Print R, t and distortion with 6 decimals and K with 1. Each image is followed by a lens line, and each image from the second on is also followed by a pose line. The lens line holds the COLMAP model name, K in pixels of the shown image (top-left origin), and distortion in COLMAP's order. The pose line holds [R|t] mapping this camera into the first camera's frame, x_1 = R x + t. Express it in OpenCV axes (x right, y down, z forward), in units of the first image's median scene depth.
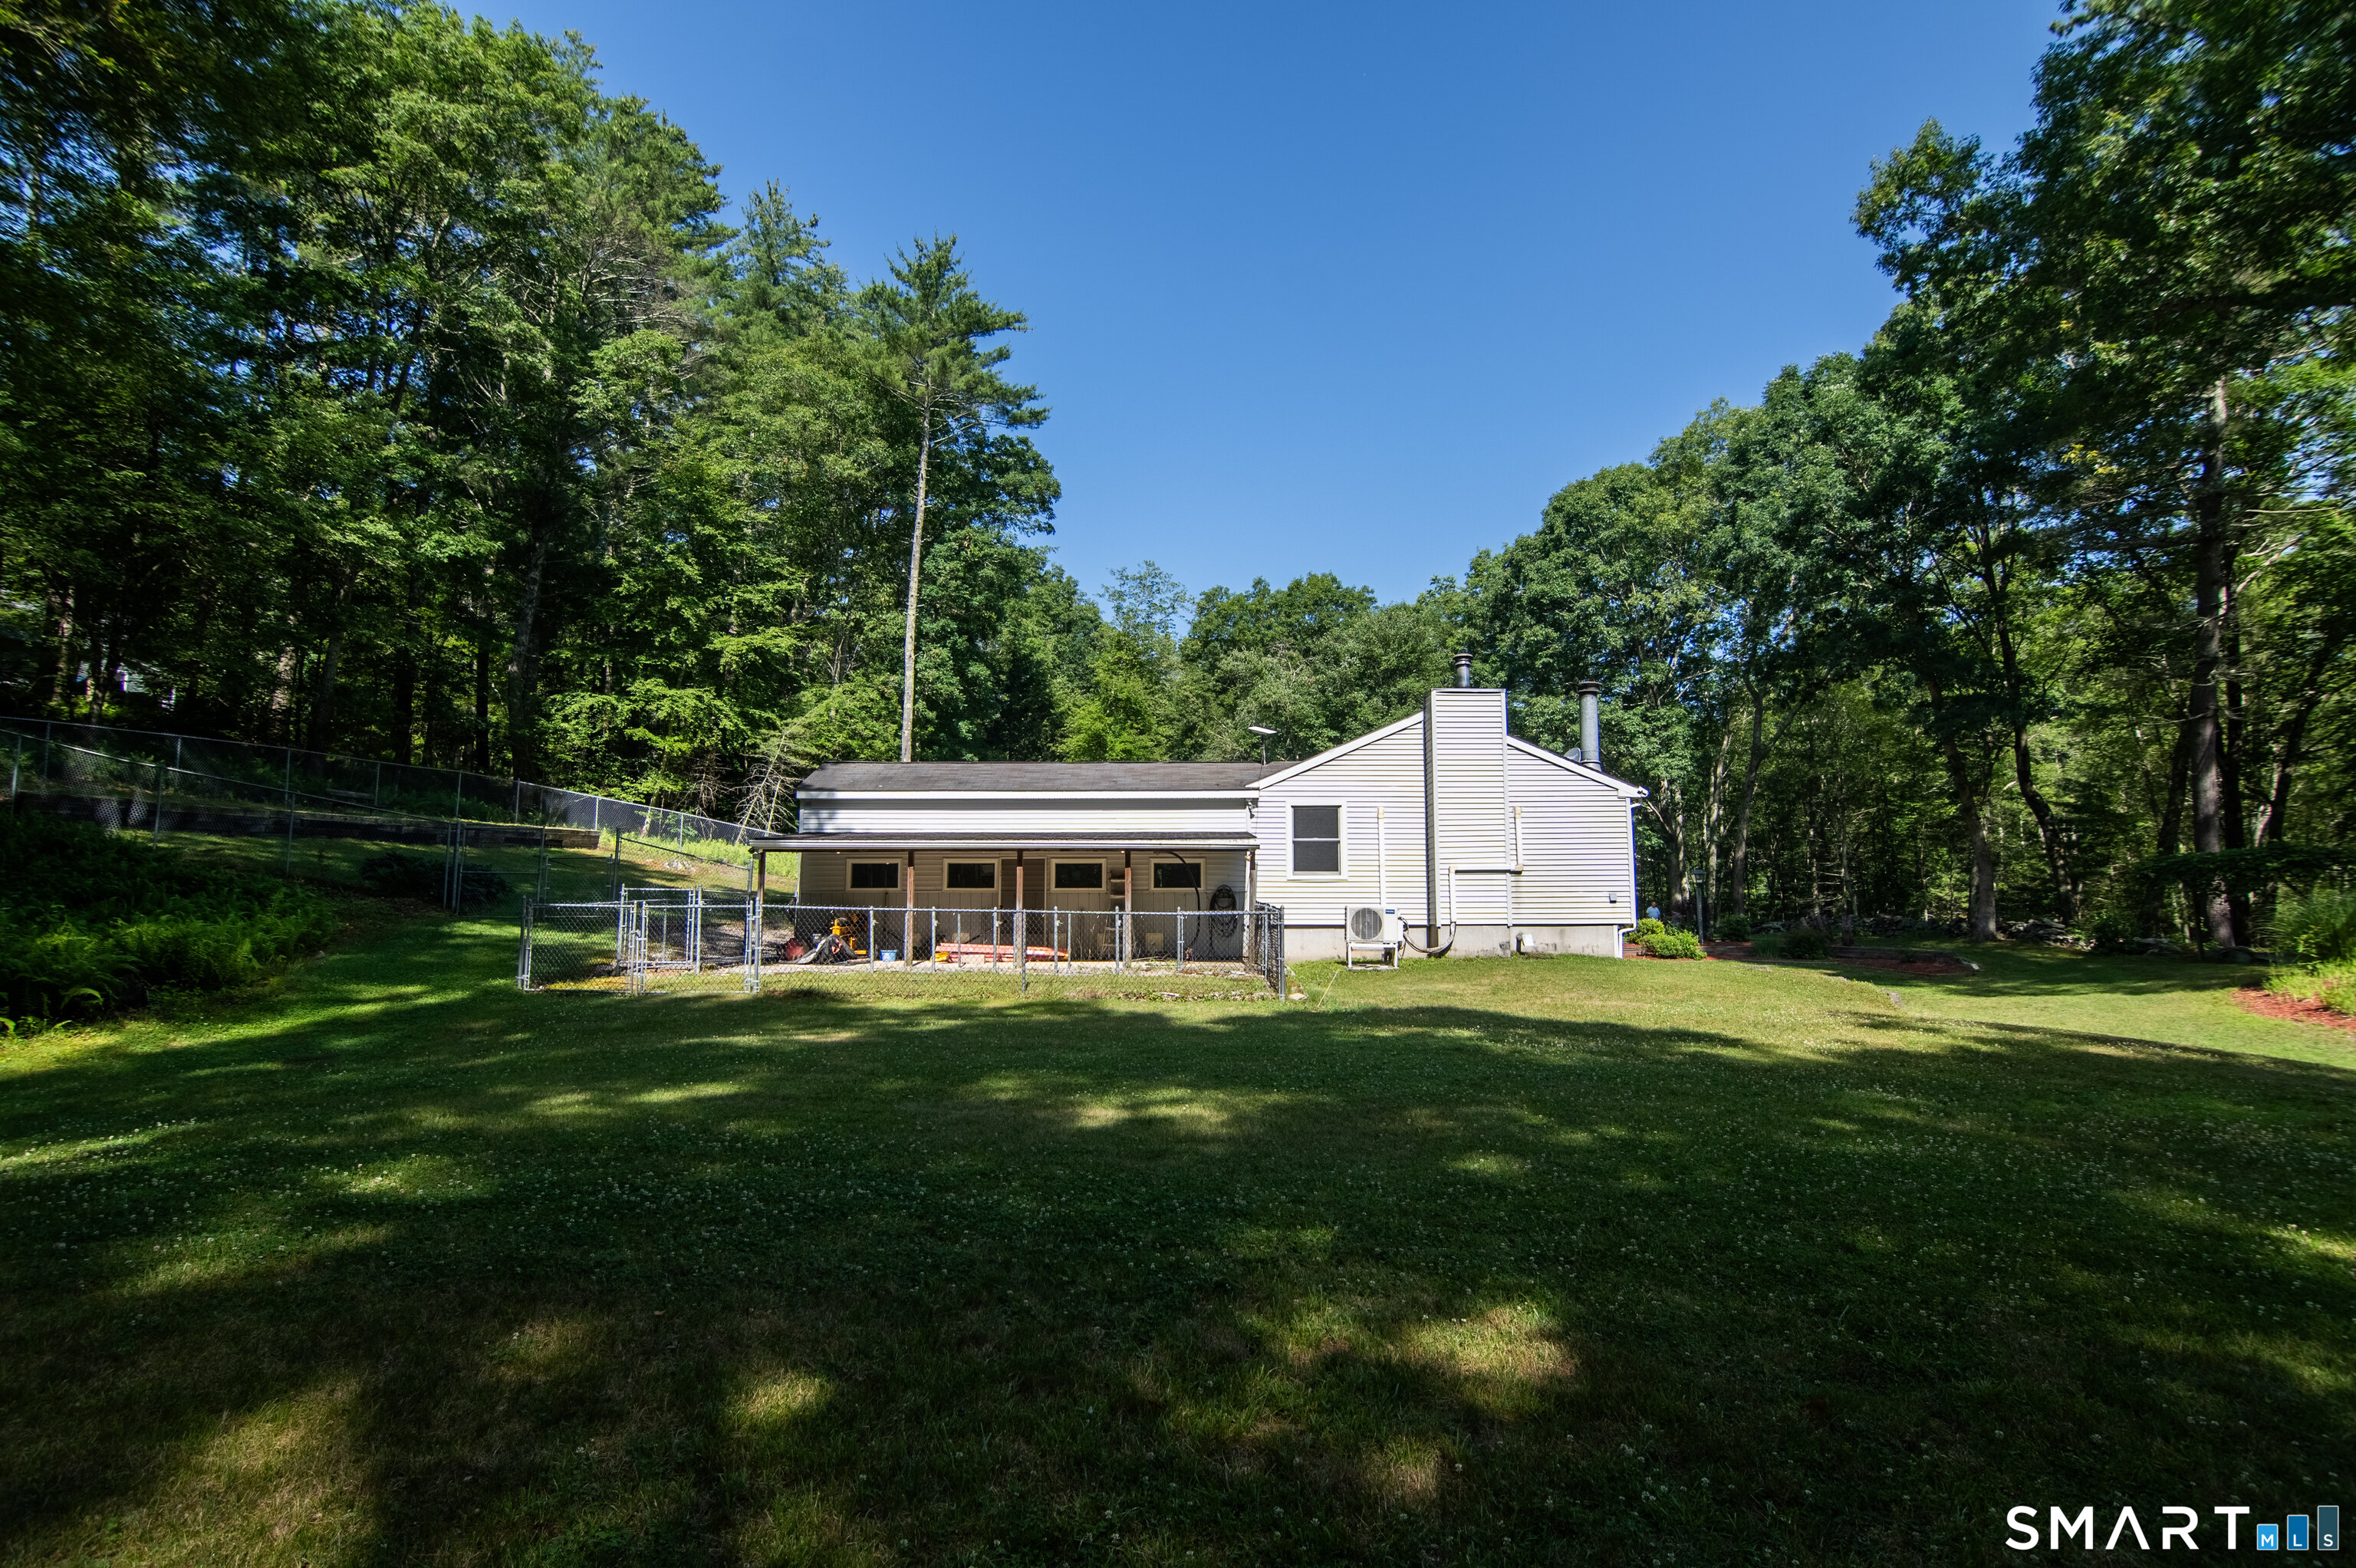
lens RADIAL K [[1159.9, 0, 1176.6], [0, 1159.9, 756.7], [0, 0, 1]] dist [-0.029841, 0.000206]
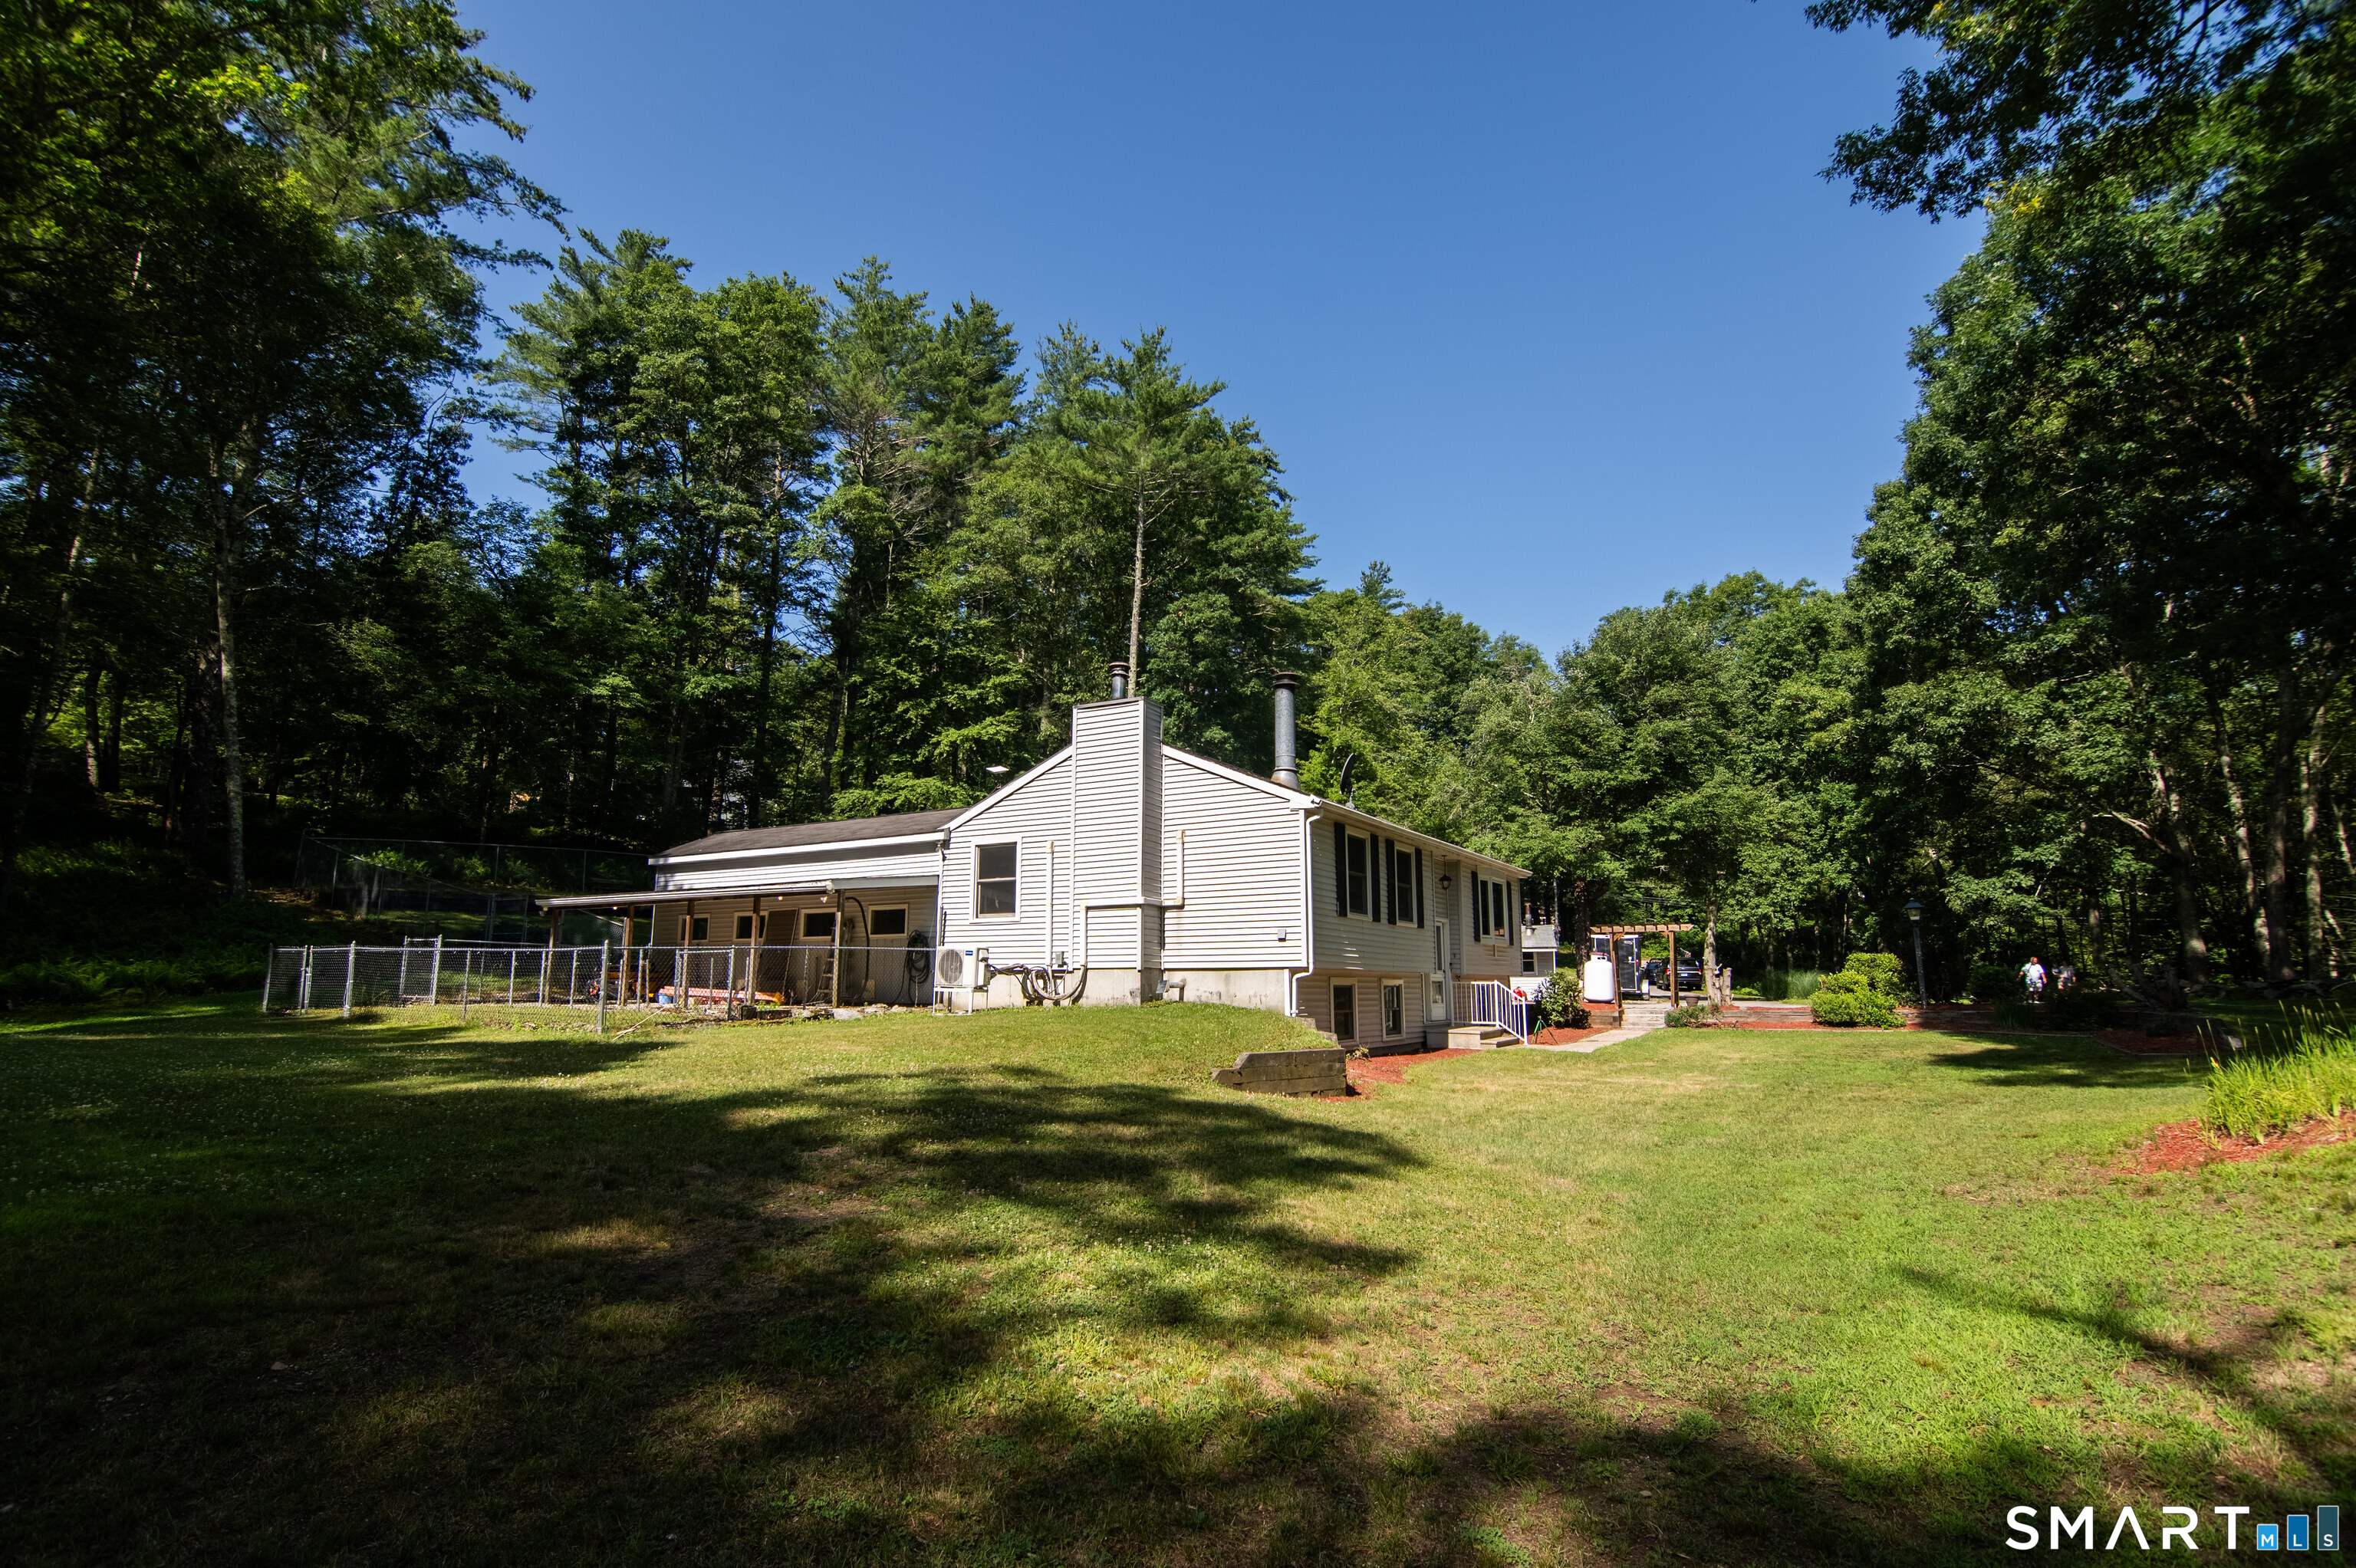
lens RADIAL K [[1147.5, 0, 1172.4], [0, 1147.5, 787.7], [0, 0, 1]] dist [-0.033301, 0.009659]
pose [[0.847682, -0.087584, -0.523225, 0.709943], [0.069321, 0.996108, -0.054433, 0.055317], [0.525956, 0.009871, 0.850454, 0.266426]]
